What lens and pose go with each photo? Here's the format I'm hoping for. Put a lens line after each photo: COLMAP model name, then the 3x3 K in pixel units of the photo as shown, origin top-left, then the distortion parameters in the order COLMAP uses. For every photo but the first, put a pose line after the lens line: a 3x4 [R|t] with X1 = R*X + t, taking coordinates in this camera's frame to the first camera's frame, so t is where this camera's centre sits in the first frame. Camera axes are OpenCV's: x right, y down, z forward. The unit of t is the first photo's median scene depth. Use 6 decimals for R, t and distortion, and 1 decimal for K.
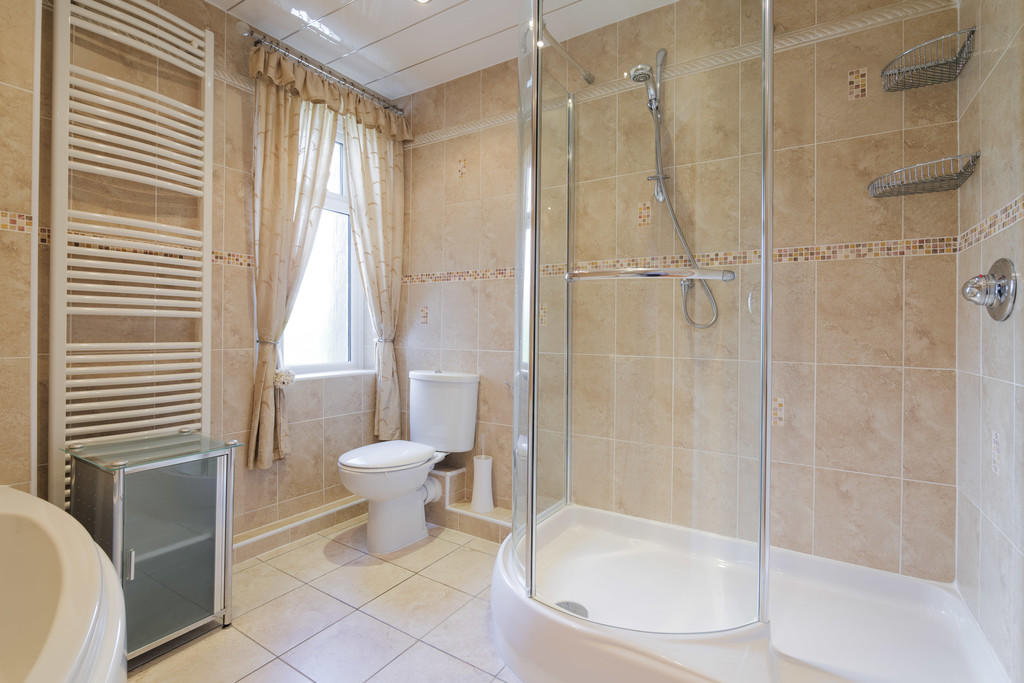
lens RADIAL K [[477.8, 0, 512.3], [0, 477.8, 334.4], [0, 0, 1]] dist [-0.015042, 0.004219]
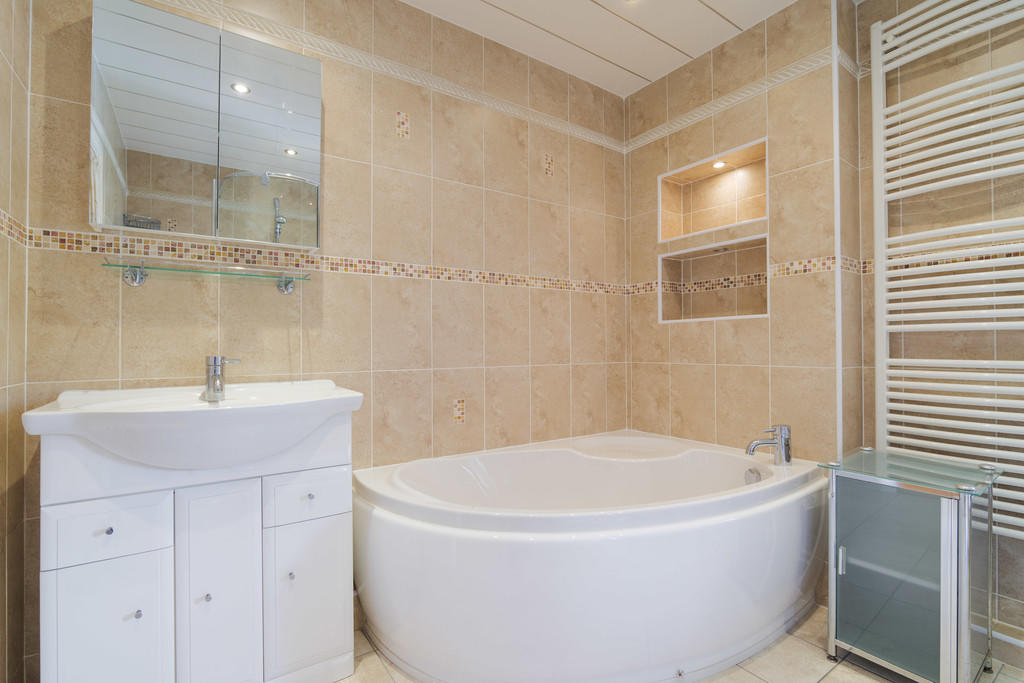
lens RADIAL K [[477.8, 0, 514.4], [0, 477.8, 341.6], [0, 0, 1]] dist [-0.015042, 0.004219]
pose [[-0.387991, -0.010810, -0.921600, 0.396237], [-0.005965, 0.999940, -0.009217, -0.004090], [0.921644, 0.001921, -0.388032, 0.573264]]
